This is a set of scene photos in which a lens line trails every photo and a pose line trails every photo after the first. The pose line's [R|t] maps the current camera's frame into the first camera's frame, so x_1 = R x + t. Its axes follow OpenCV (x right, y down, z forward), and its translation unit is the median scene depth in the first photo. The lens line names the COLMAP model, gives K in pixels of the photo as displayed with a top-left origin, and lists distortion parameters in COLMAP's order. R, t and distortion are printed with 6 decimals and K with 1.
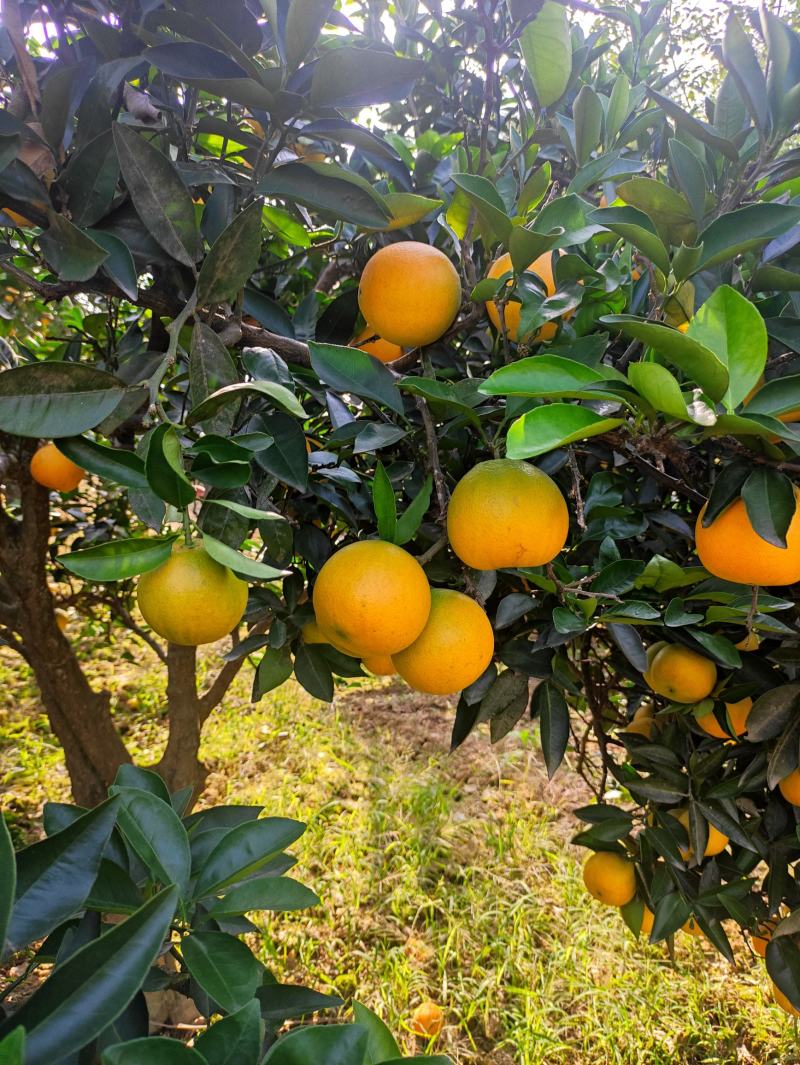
lens RADIAL K [[775.5, 0, 400.0], [0, 775.5, 532.5], [0, 0, 1]] dist [0.006119, -0.033603]
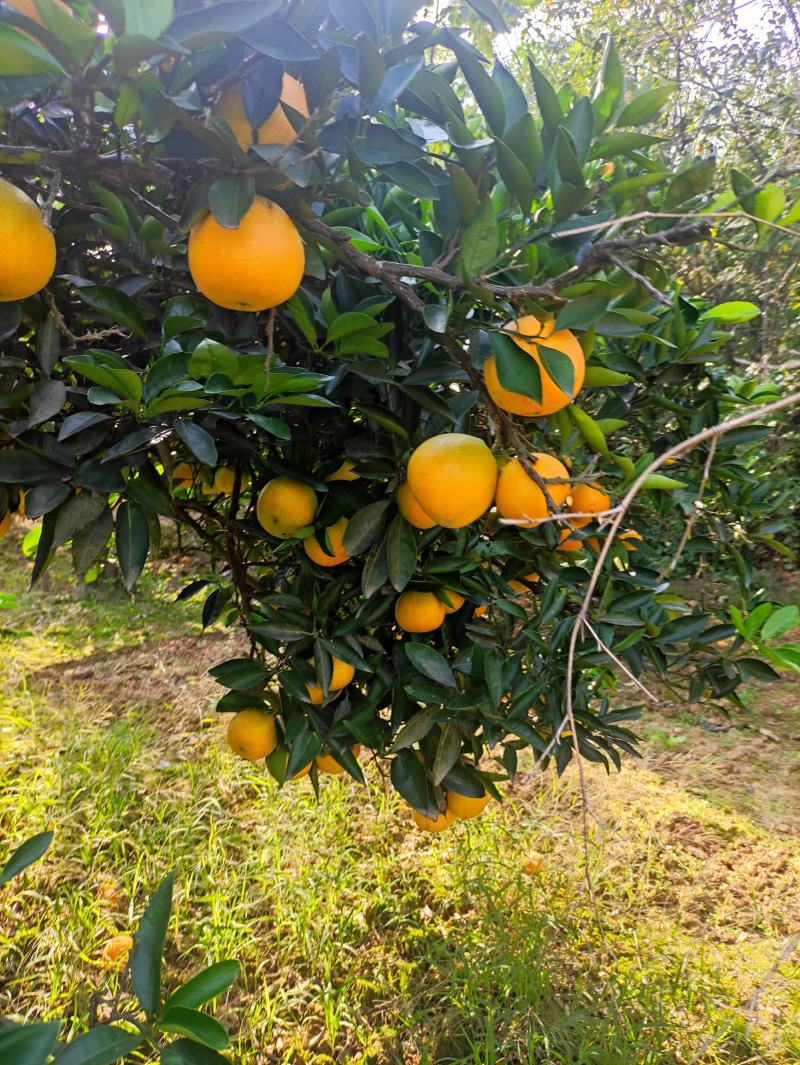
lens RADIAL K [[775.5, 0, 400.0], [0, 775.5, 532.5], [0, 0, 1]] dist [0.006119, -0.033603]
pose [[0.938233, -0.069636, 0.338923, 0.078032], [0.059507, 0.997418, 0.040198, 0.095204], [-0.340847, -0.017547, 0.939955, -0.013211]]
